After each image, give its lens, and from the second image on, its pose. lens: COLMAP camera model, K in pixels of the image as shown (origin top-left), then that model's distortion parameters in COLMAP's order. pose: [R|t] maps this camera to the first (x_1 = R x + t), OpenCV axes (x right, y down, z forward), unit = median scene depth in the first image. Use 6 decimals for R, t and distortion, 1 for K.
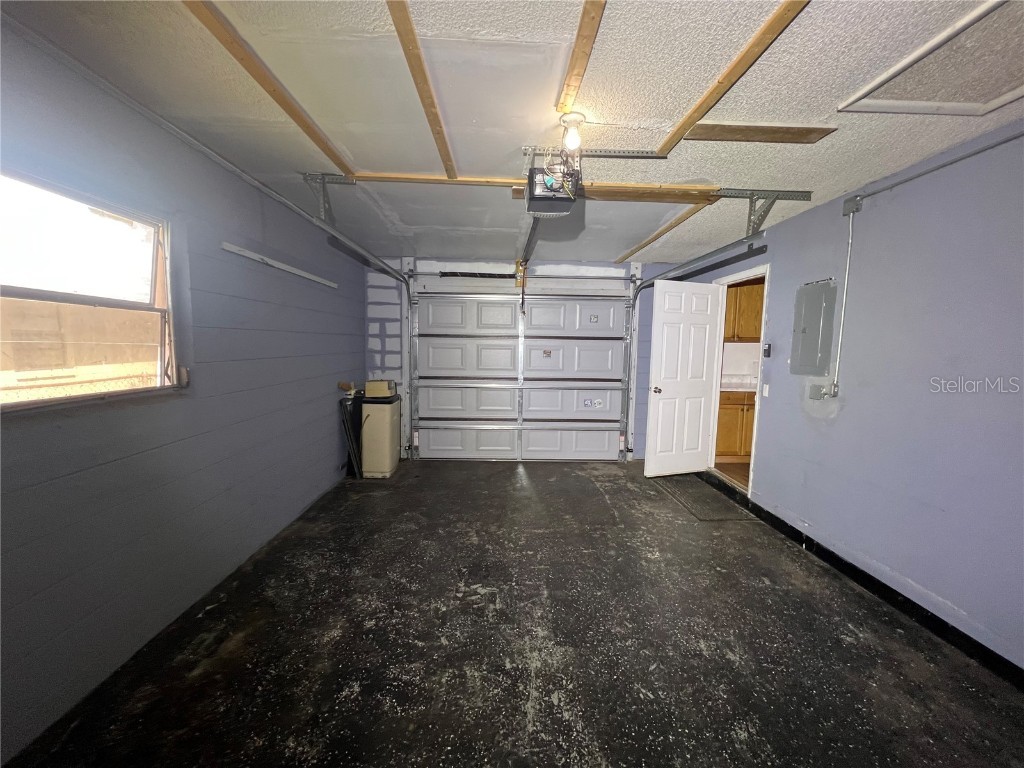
lens RADIAL K [[414.0, 0, 512.0], [0, 414.0, 384.0], [0, 0, 1]] dist [-0.001922, 0.000109]
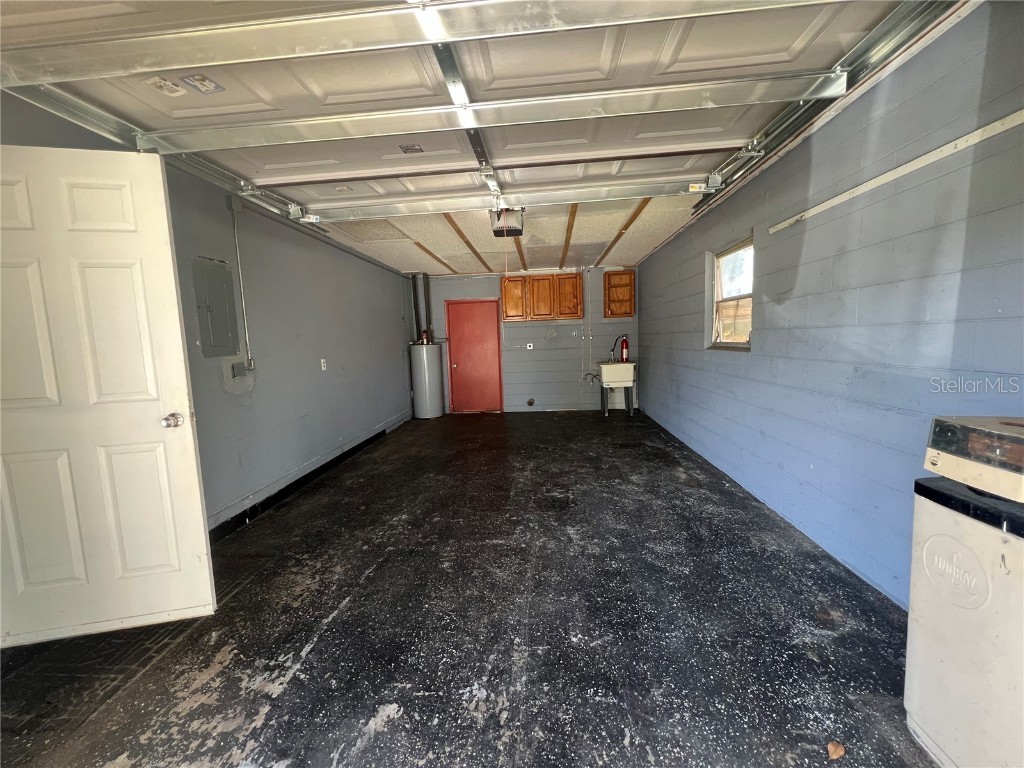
lens RADIAL K [[414.0, 0, 512.0], [0, 414.0, 384.0], [0, 0, 1]] dist [-0.001922, 0.000109]
pose [[-0.994538, 0.006097, 0.104195, -0.061536], [0.027537, 0.978248, 0.205604, -0.141816], [-0.100675, 0.207350, -0.973073, 1.950896]]
